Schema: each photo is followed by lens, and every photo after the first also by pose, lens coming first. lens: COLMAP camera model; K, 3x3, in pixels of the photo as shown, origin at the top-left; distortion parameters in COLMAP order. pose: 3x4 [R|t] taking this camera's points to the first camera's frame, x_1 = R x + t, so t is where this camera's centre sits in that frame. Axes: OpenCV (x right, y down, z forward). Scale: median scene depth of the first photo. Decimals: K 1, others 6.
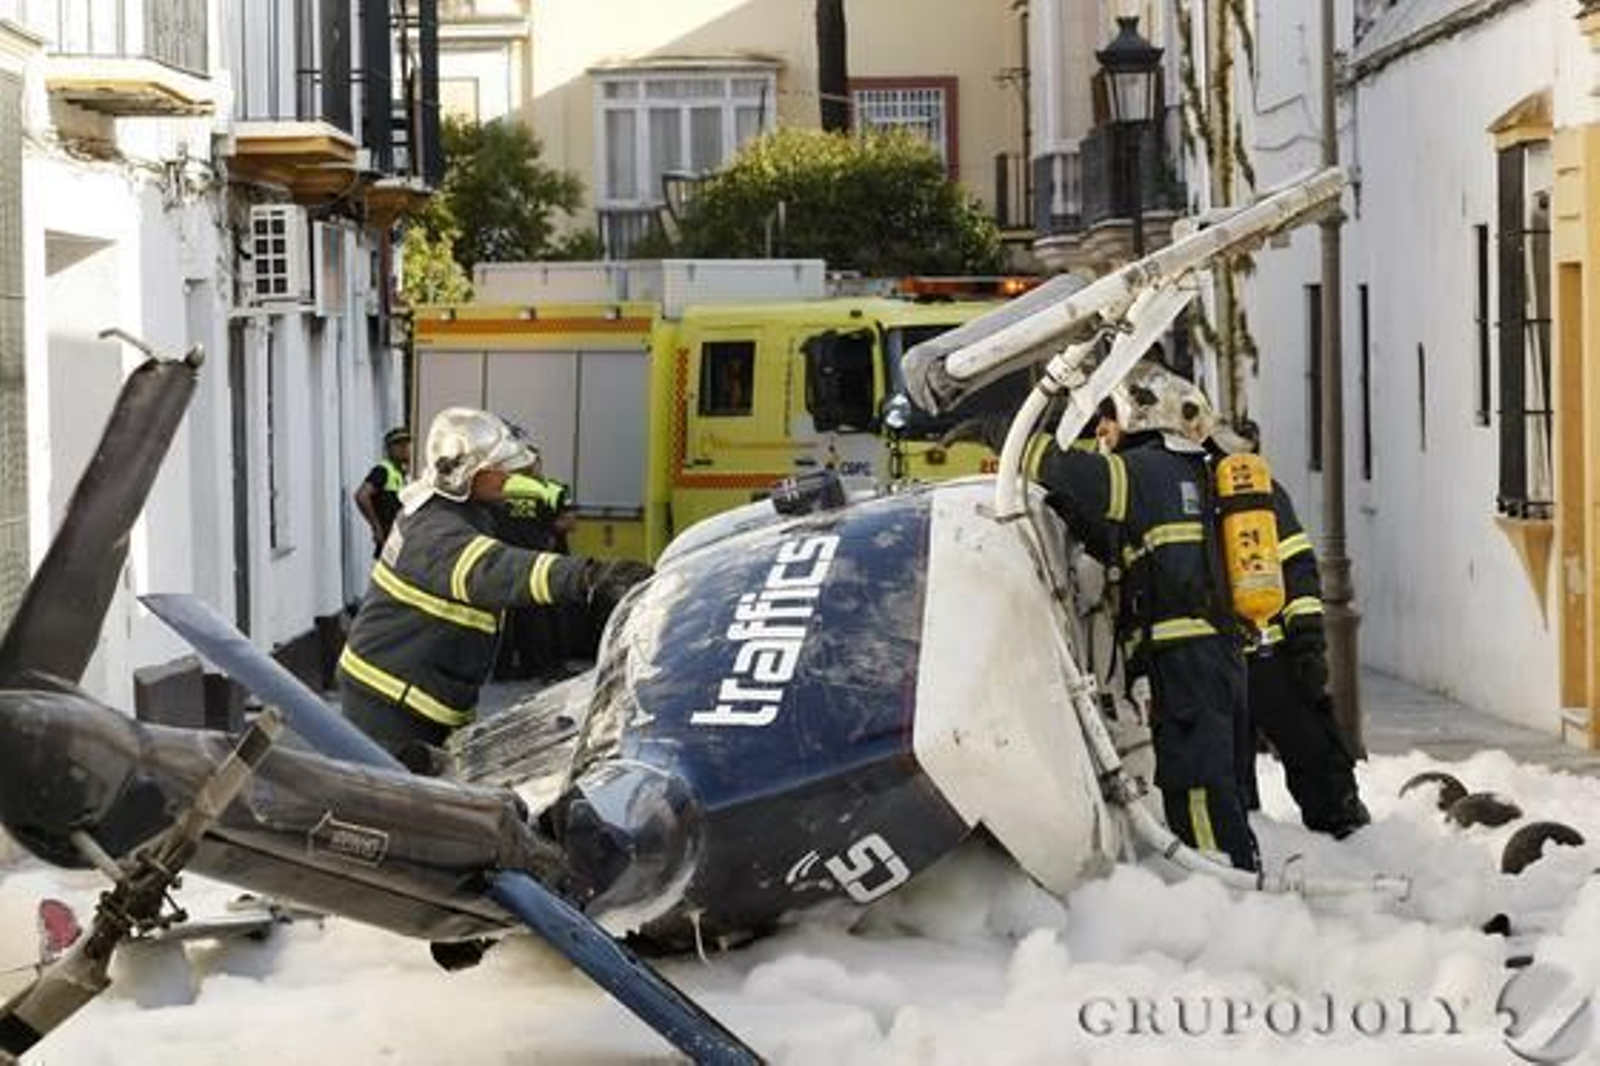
lens RADIAL K [[7632.4, 0, 800.0], [0, 7632.4, 533.0], [0, 0, 1]] dist [-0.021702, 10.352793]
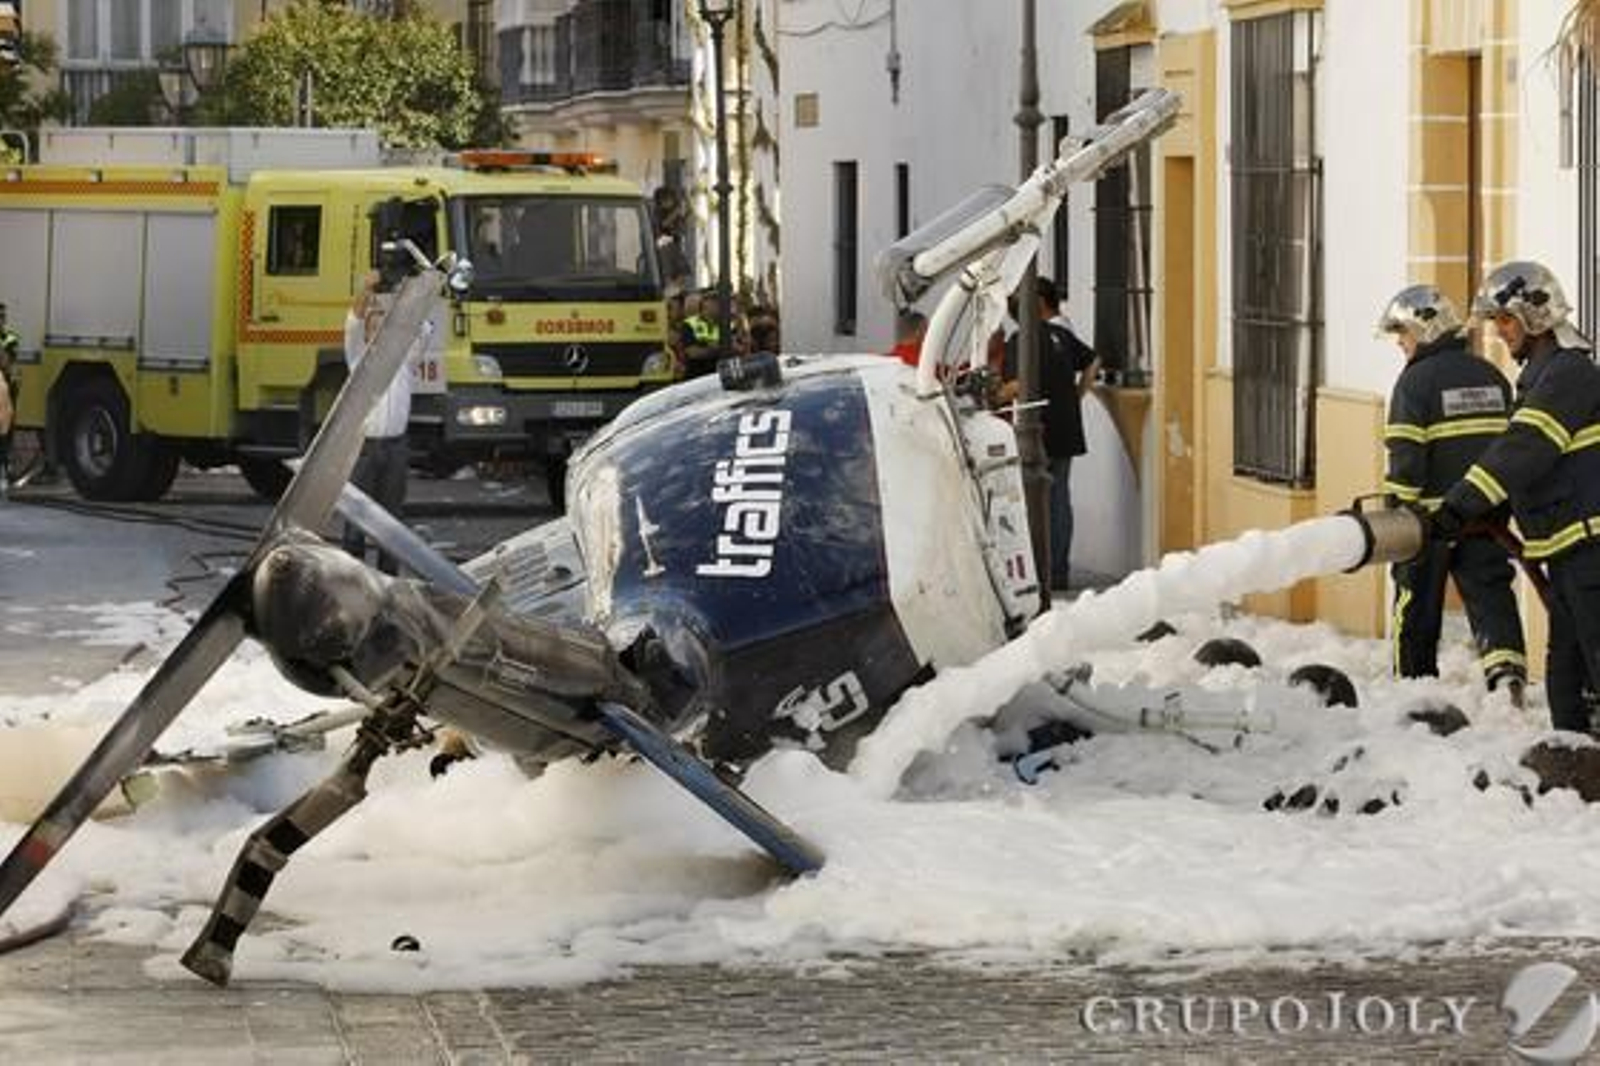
lens RADIAL K [[7632.4, 0, 800.0], [0, 7632.4, 533.0], [0, 0, 1]] dist [-0.021702, 10.352793]
pose [[0.992901, 0.010316, 0.118499, -0.127262], [-0.012895, 0.999696, 0.021020, -0.005303], [-0.118246, -0.022398, 0.992732, -0.133861]]
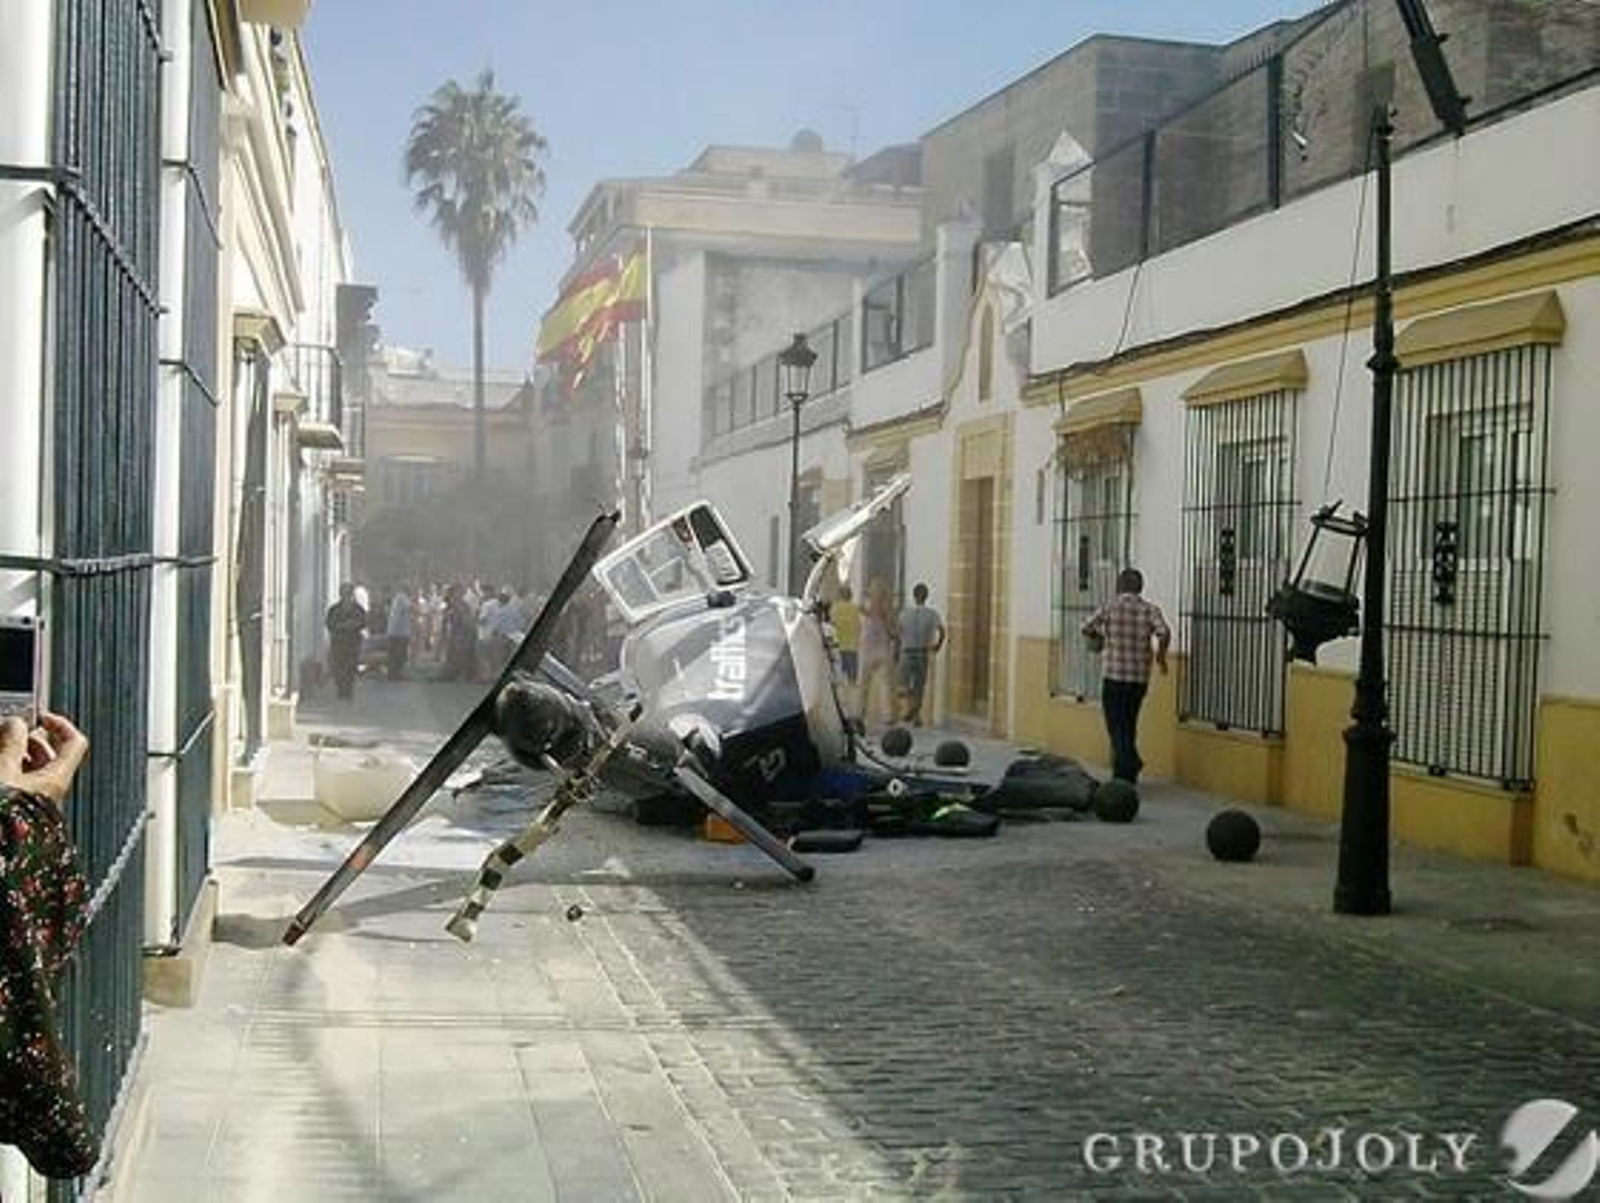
lens RADIAL K [[2254.5, 0, 800.0], [0, 2254.5, 601.5], [0, 0, 1]] dist [-0.011918, 0.004992]
pose [[0.978412, 0.034357, 0.203790, -0.116775], [-0.032268, 0.999387, -0.013566, 0.004477], [-0.204131, 0.006697, 0.978921, 0.321922]]
